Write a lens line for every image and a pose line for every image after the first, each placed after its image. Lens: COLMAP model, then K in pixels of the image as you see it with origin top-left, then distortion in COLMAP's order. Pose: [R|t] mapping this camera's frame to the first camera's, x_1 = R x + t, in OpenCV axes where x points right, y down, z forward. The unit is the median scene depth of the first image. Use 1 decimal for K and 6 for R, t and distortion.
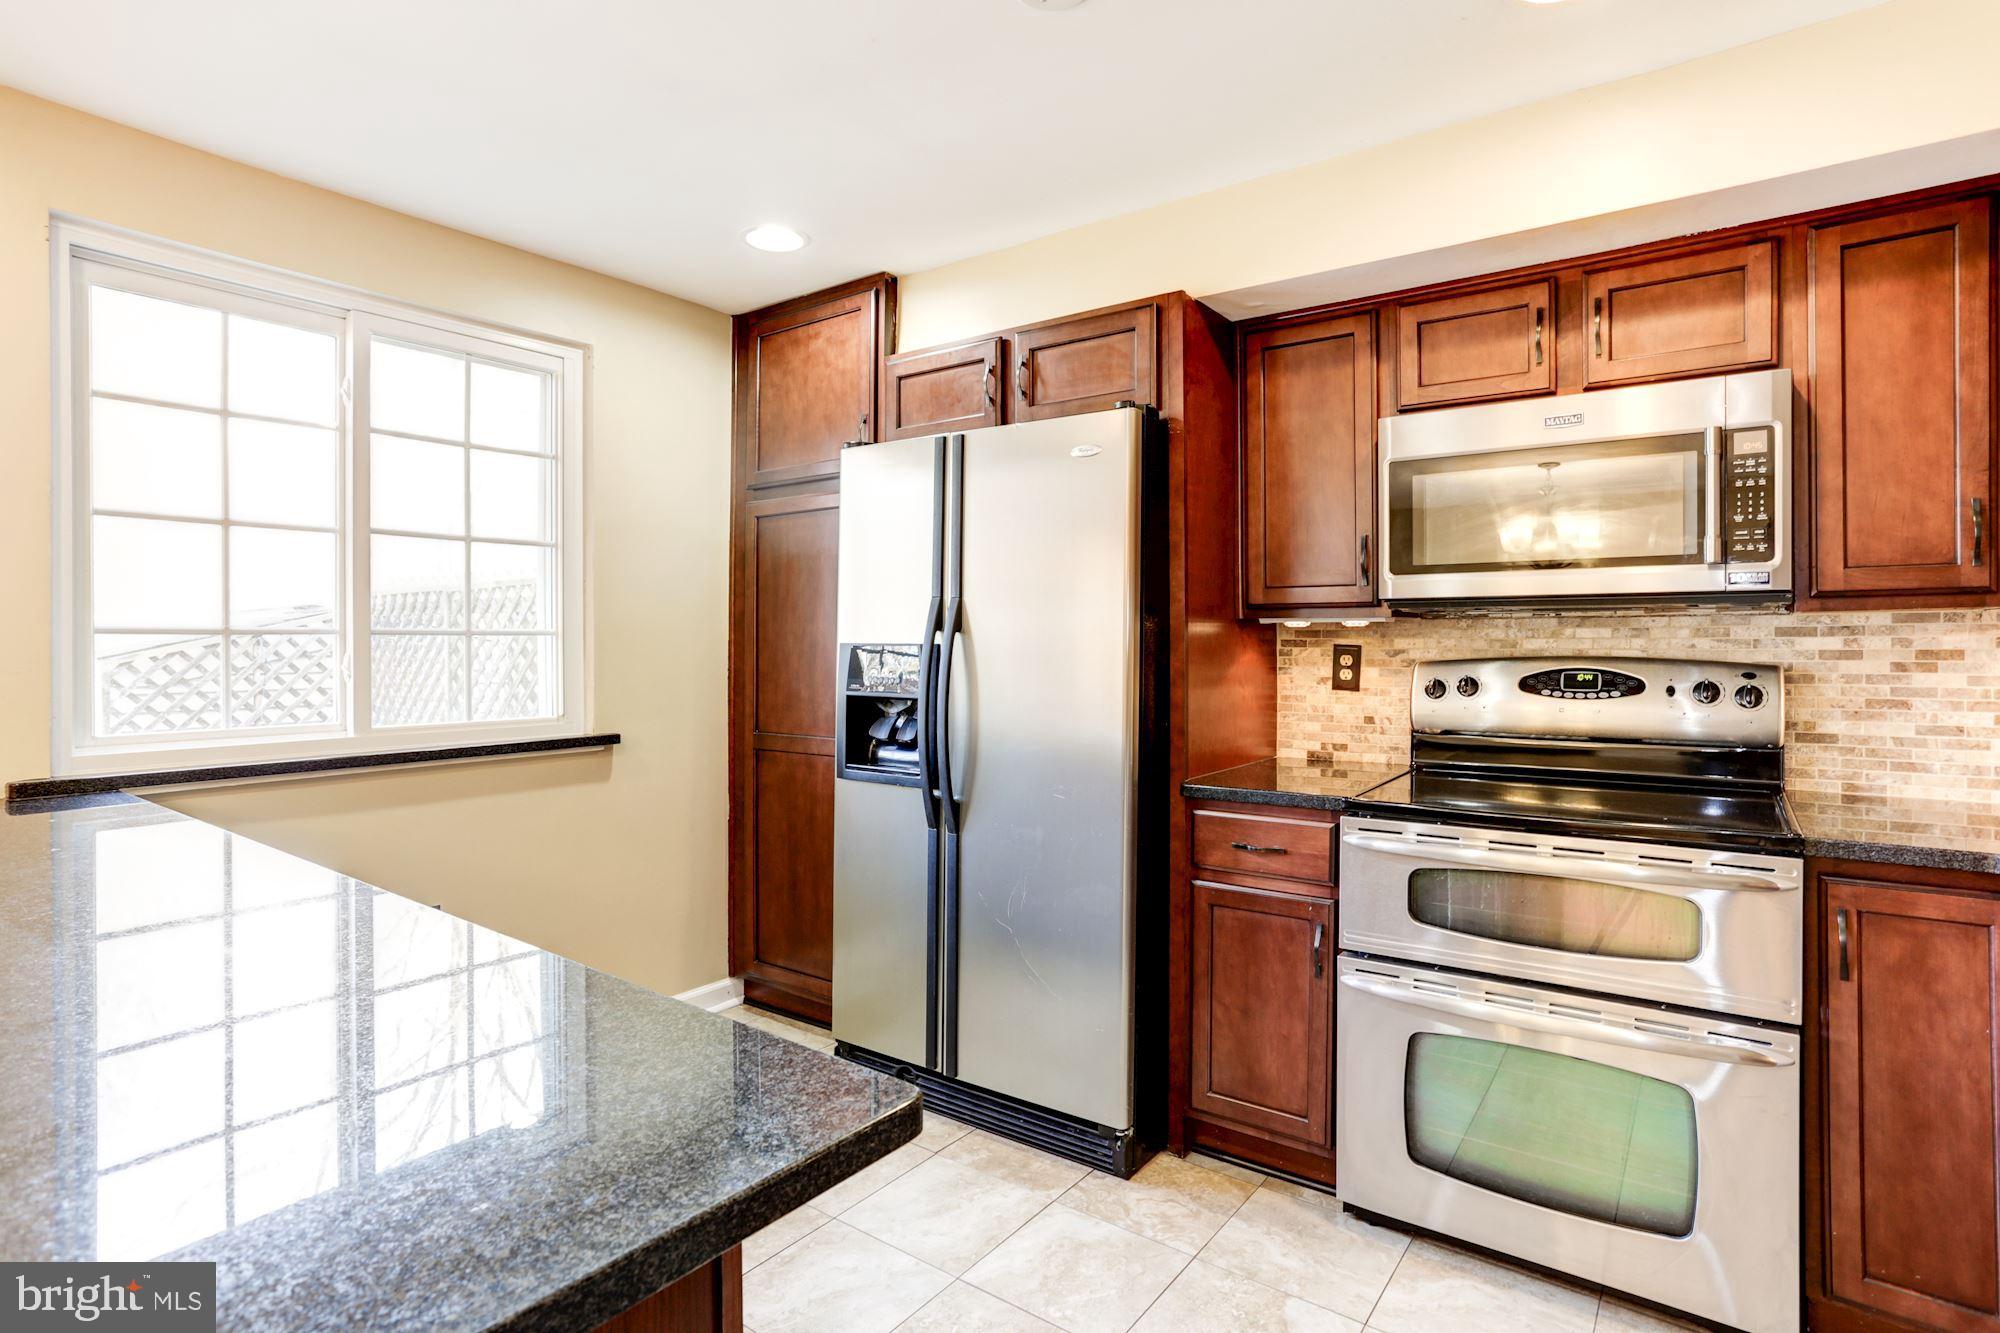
lens RADIAL K [[1029.2, 0, 994.6], [0, 1029.2, 644.4], [0, 0, 1]] dist [-0.032705, 0.025255]
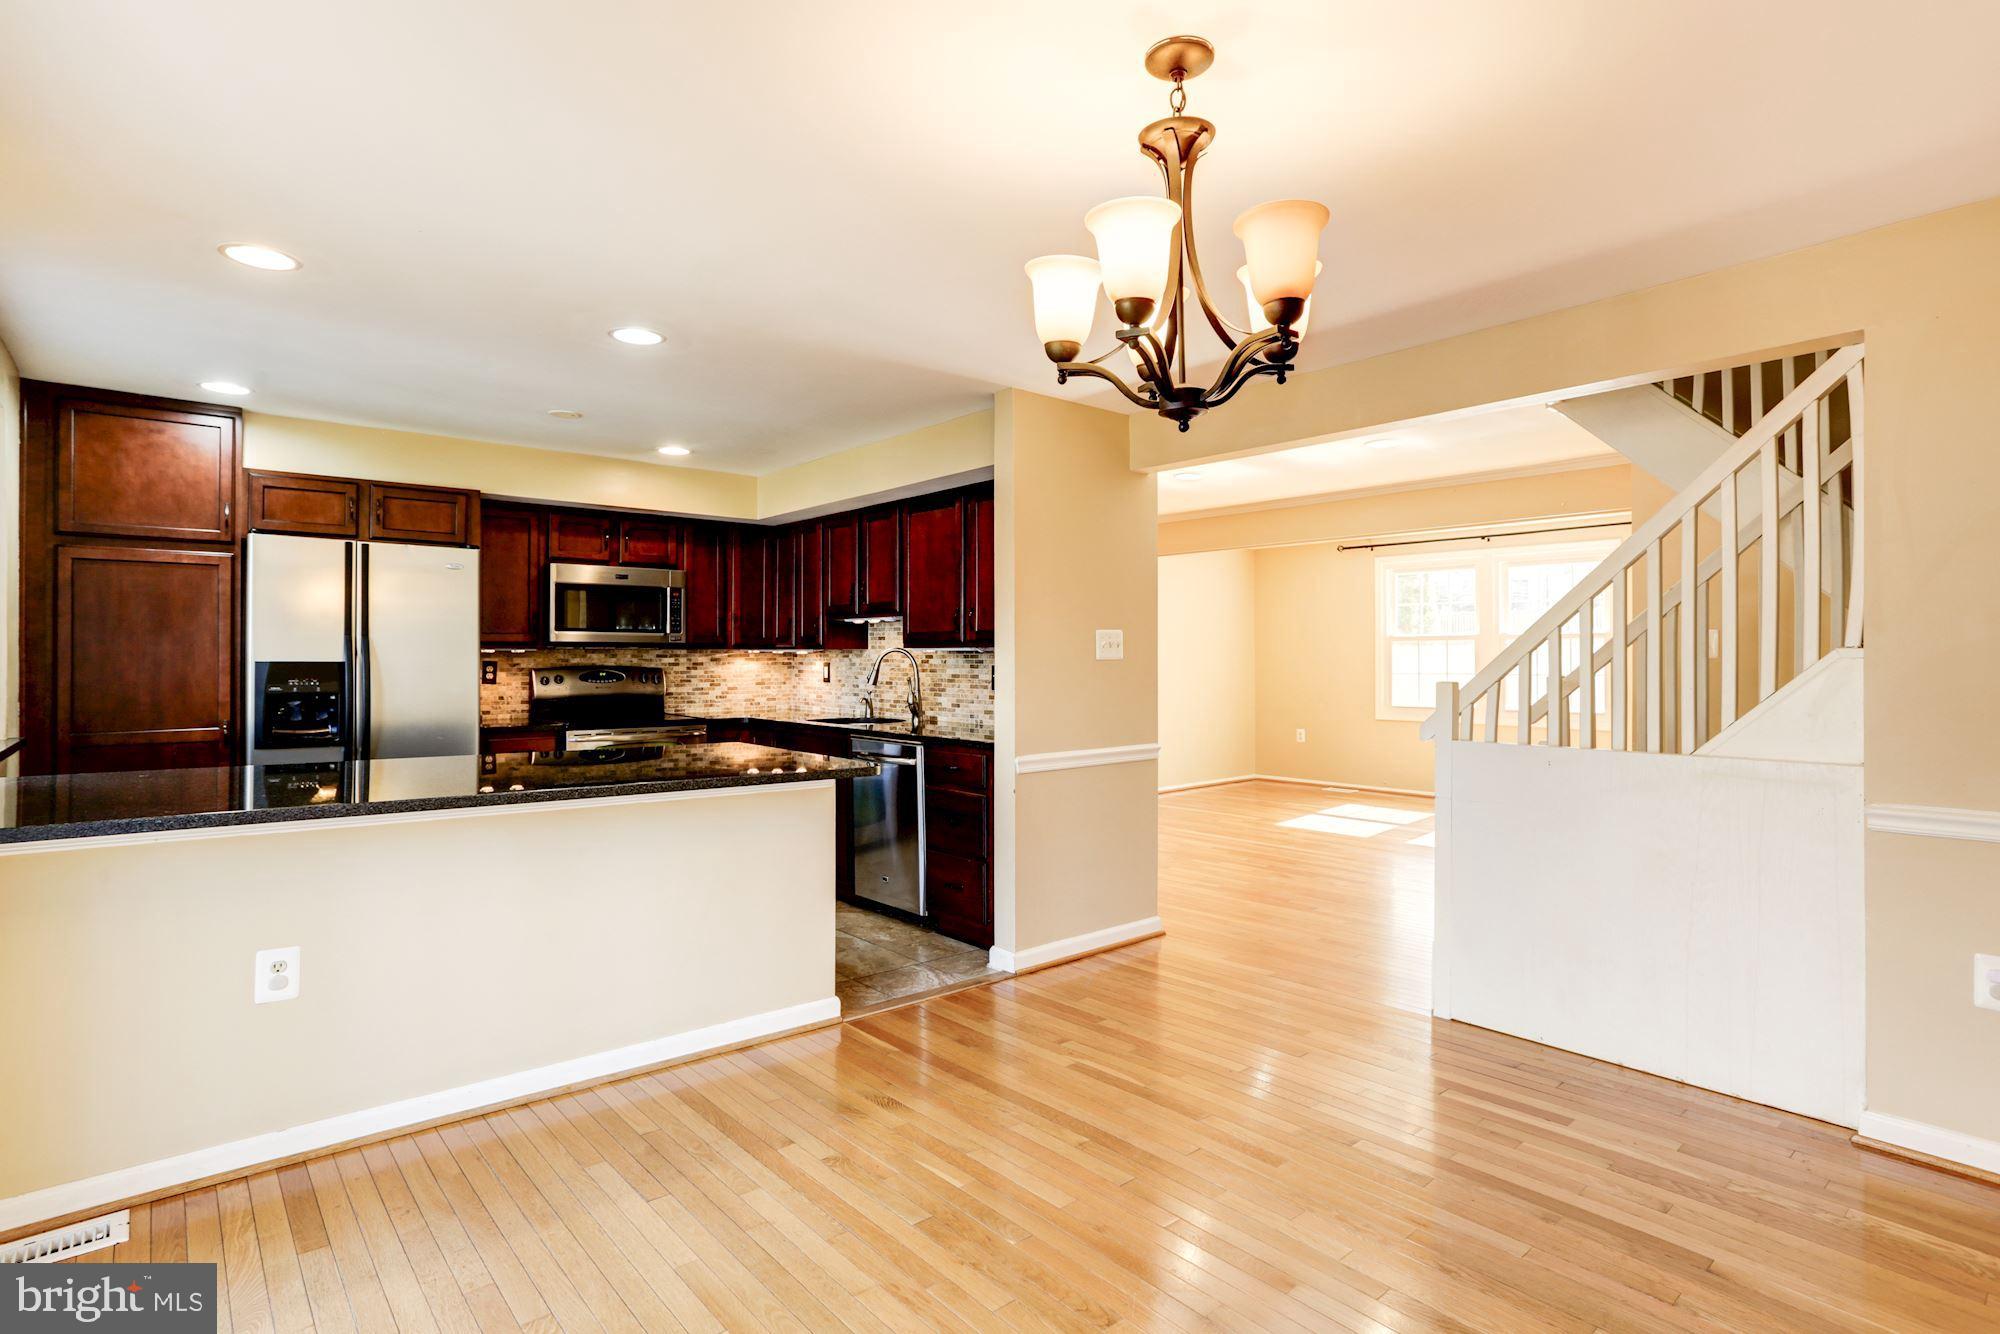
lens RADIAL K [[1029.2, 0, 1015.7], [0, 1029.2, 659.9], [0, 0, 1]] dist [-0.032705, 0.025255]
pose [[0.217208, -0.002101, 0.976123, -1.595721], [-0.000362, 0.999997, 0.002232, -0.008239], [-0.976125, -0.000838, 0.217207, -0.505401]]
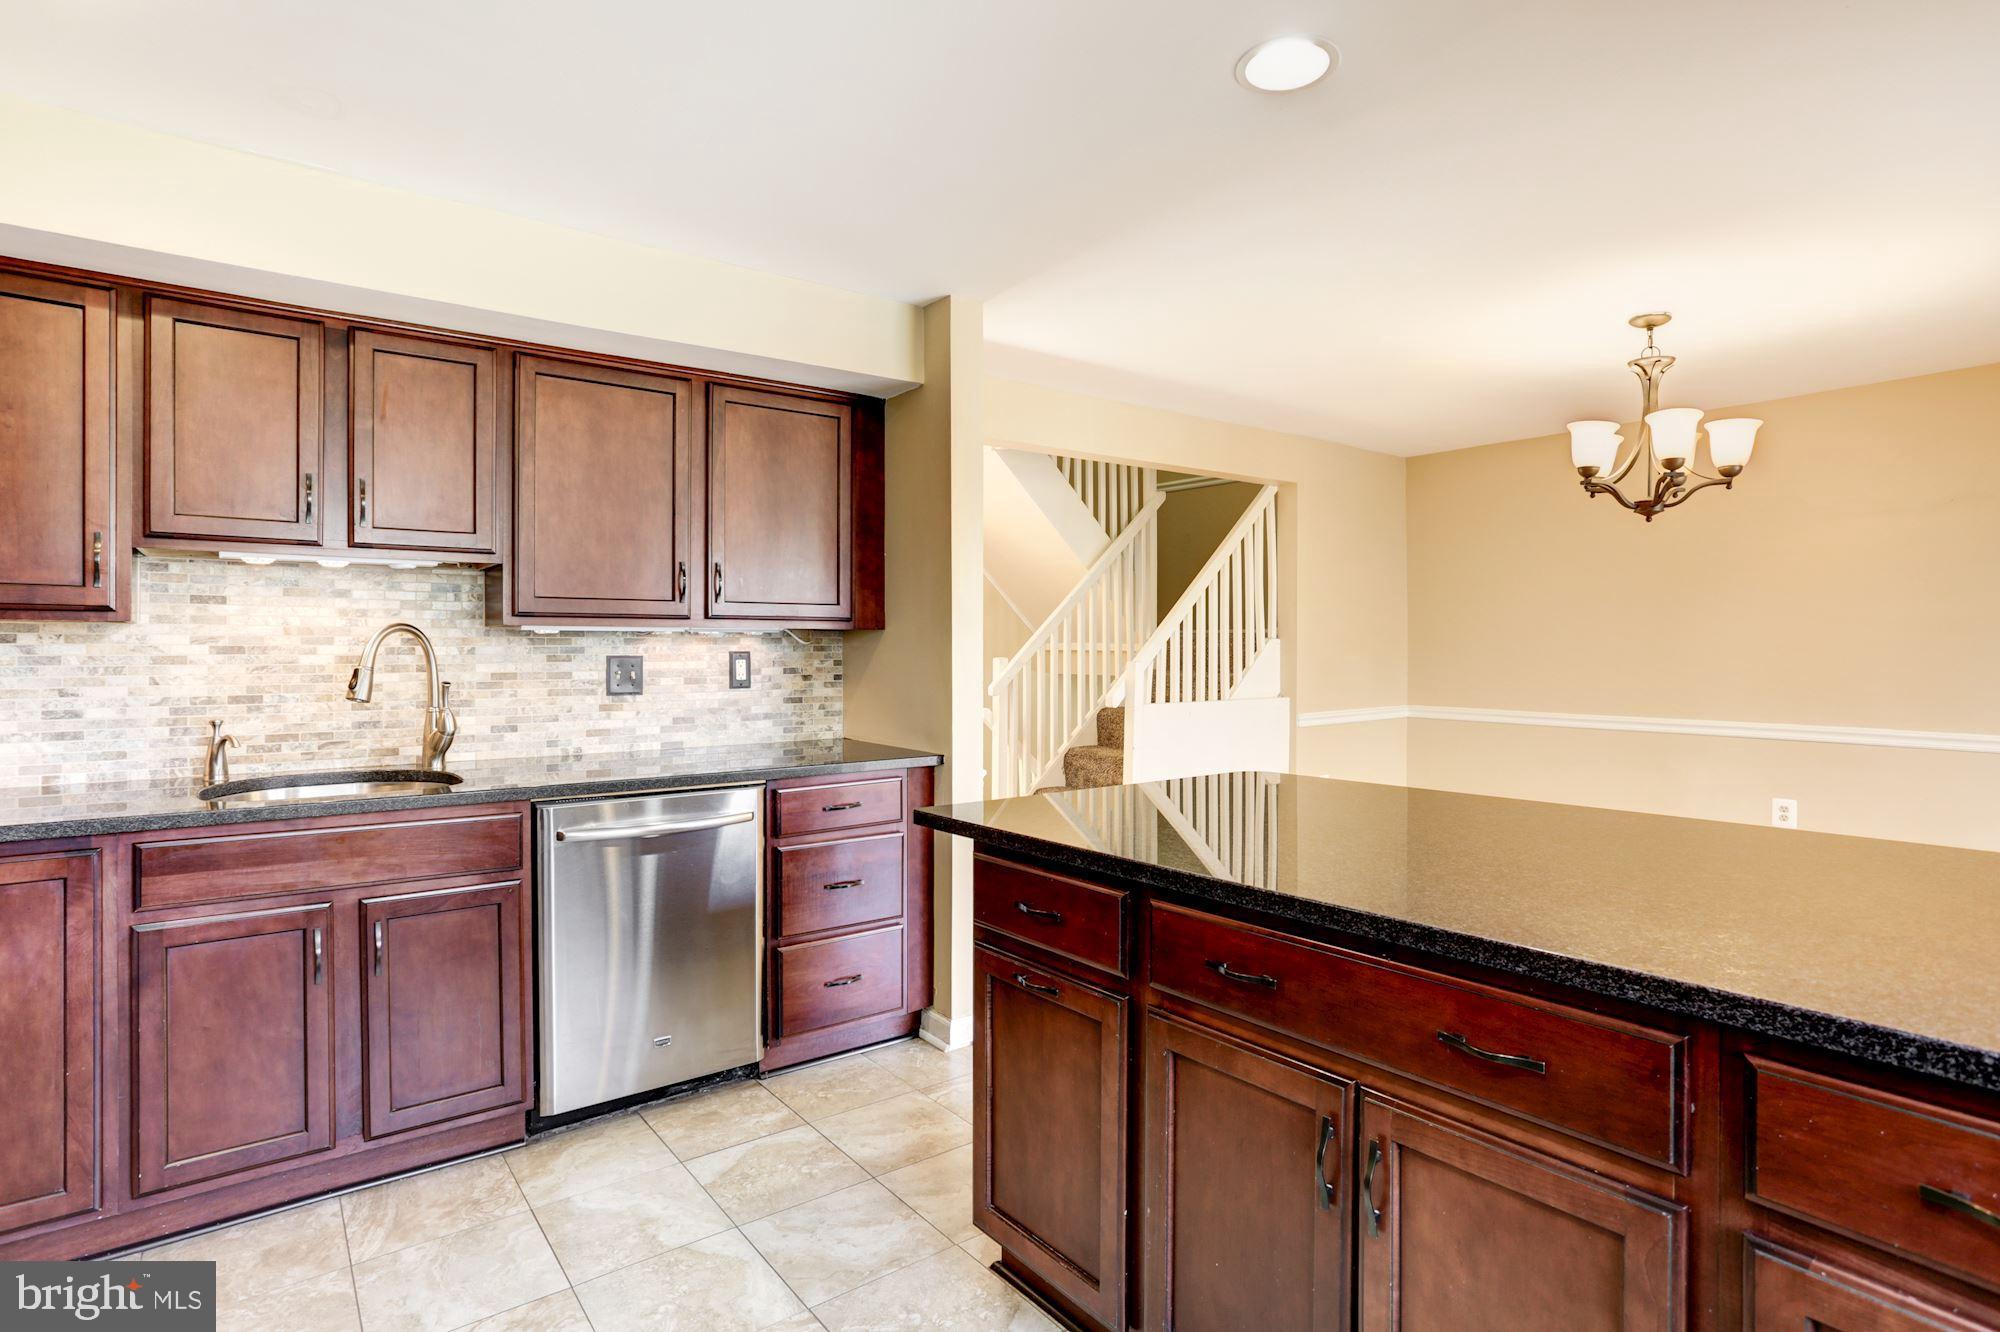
lens RADIAL K [[1029.2, 0, 997.5], [0, 1029.2, 649.8], [0, 0, 1]] dist [-0.032705, 0.025255]
pose [[-0.963835, 0.001446, 0.266497, -0.319649], [0.002312, 0.999993, 0.002938, -0.001762], [-0.266491, 0.003448, -0.963831, 1.168774]]
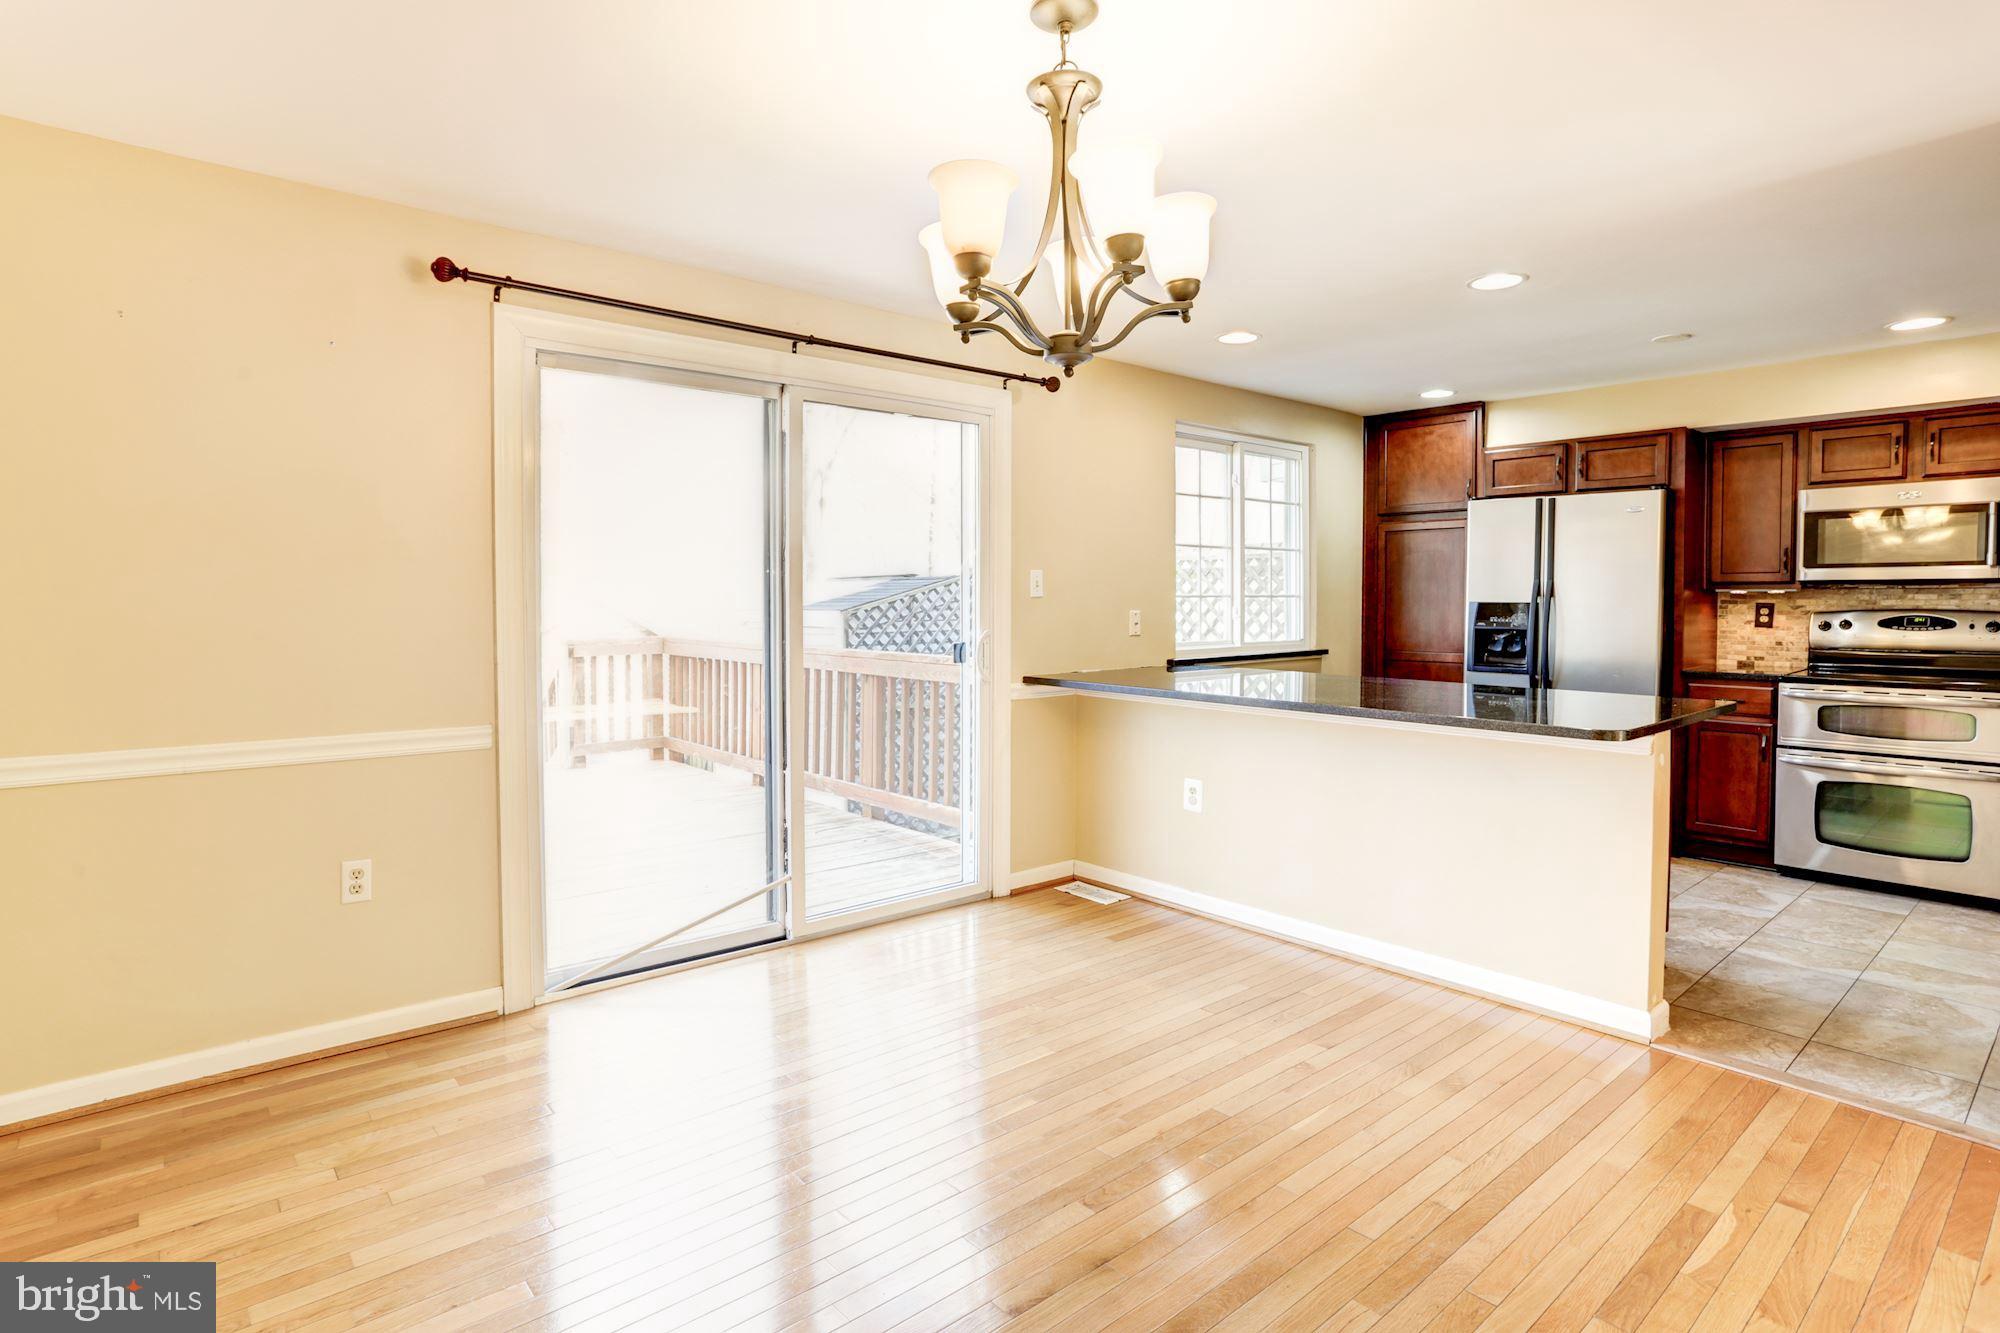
lens RADIAL K [[1029.2, 0, 989.4], [0, 1029.2, 632.7], [0, 0, 1]] dist [-0.032705, 0.025255]
pose [[0.976429, 0.006474, -0.215740, -0.715815], [0.000345, 0.999502, 0.031552, -0.004939], [0.215837, -0.030883, 0.975941, -1.251371]]
